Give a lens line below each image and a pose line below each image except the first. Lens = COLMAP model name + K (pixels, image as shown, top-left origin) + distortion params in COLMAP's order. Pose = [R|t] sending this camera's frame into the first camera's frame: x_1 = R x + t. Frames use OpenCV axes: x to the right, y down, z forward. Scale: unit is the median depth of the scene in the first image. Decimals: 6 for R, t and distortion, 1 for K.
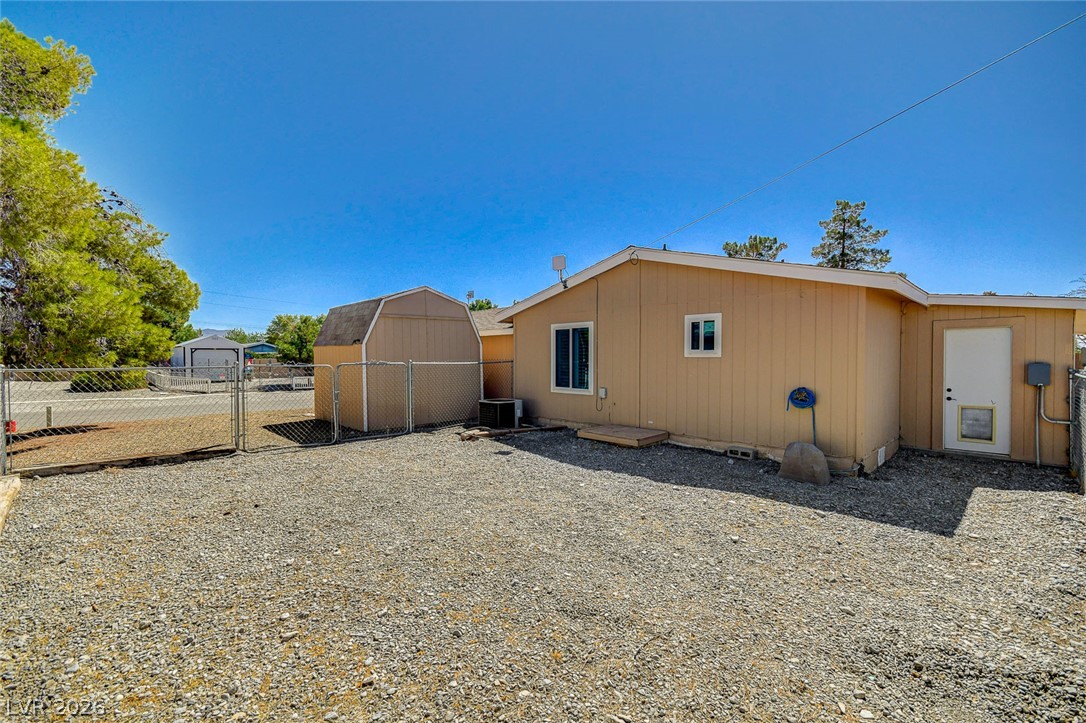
lens RADIAL K [[475.8, 0, 539.1], [0, 475.8, 362.0], [0, 0, 1]] dist [0.001798, -0.004568]
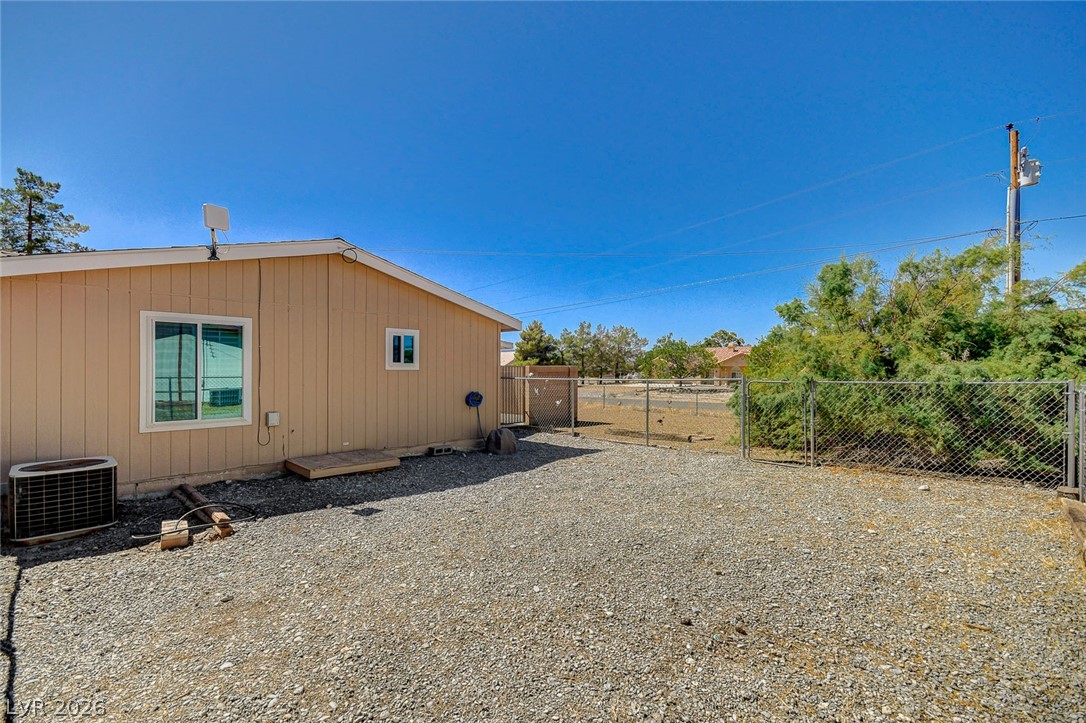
lens RADIAL K [[475.8, 0, 544.7], [0, 475.8, 368.3], [0, 0, 1]] dist [0.001798, -0.004568]
pose [[-0.040078, 0.005534, 0.999181, -0.715509], [0.008755, 0.999948, -0.005187, -0.005516], [-0.999158, 0.008540, -0.040125, 0.725146]]
